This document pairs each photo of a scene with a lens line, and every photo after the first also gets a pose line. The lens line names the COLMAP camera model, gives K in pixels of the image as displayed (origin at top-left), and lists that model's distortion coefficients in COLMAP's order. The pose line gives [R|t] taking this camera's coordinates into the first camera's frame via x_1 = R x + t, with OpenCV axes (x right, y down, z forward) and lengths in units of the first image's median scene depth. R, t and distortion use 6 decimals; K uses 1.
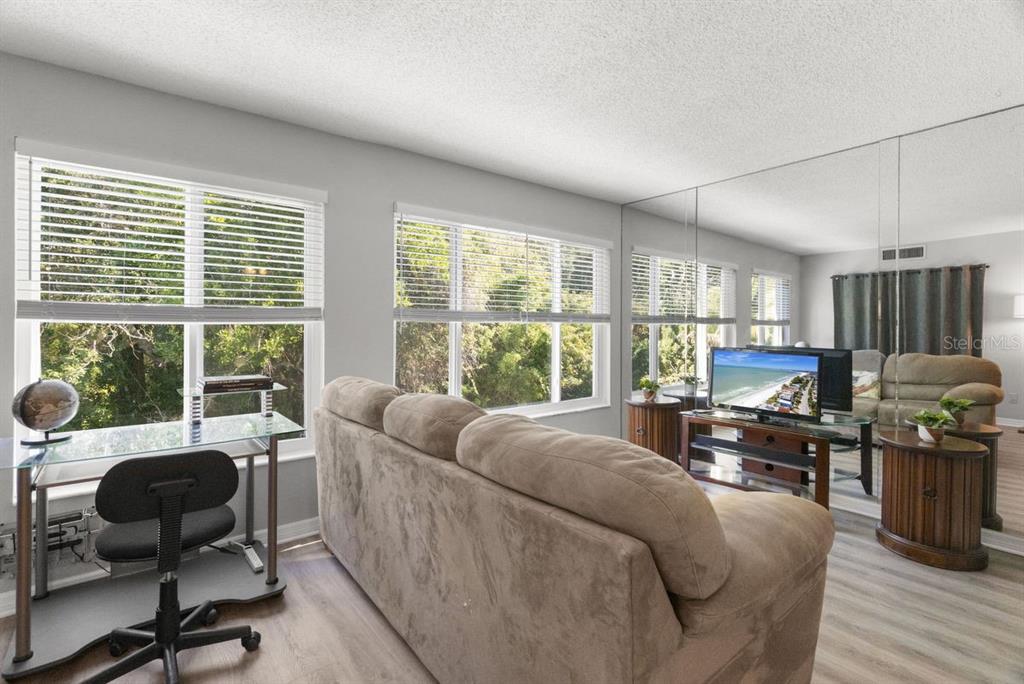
lens RADIAL K [[466.7, 0, 513.0], [0, 466.7, 330.7], [0, 0, 1]] dist [-0.003363, 0.000022]
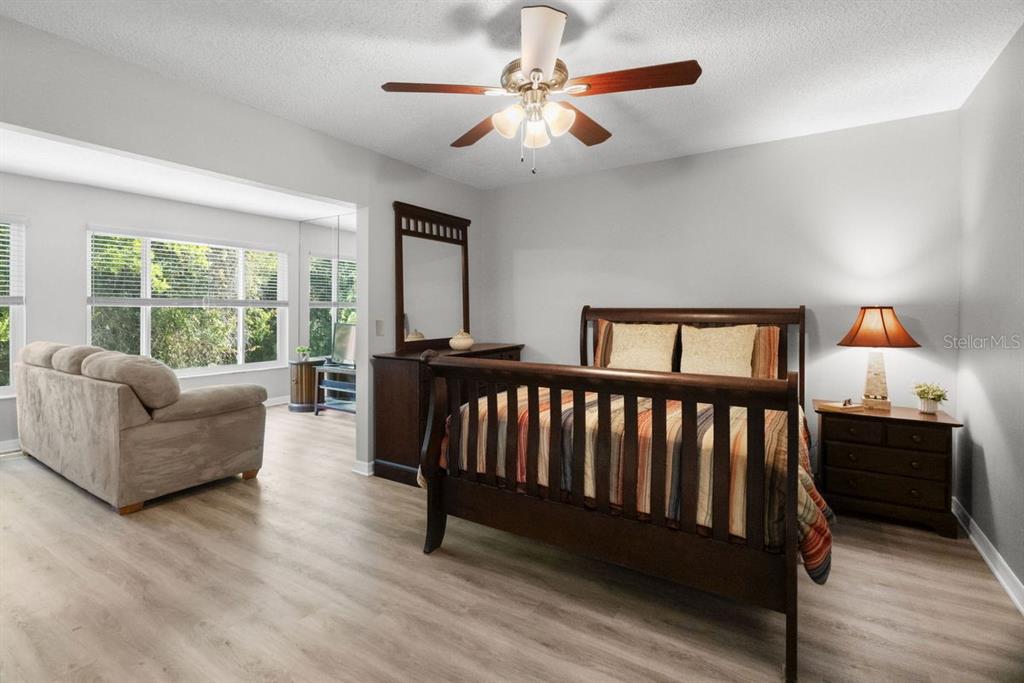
lens RADIAL K [[532.6, 0, 511.8], [0, 532.6, 314.8], [0, 0, 1]] dist [0.002305, 0.000963]
pose [[0.964135, -0.001799, 0.265405, 0.770089], [0.001650, 0.999998, 0.000783, 0.011807], [-0.265406, -0.000317, 0.964137, -1.267760]]
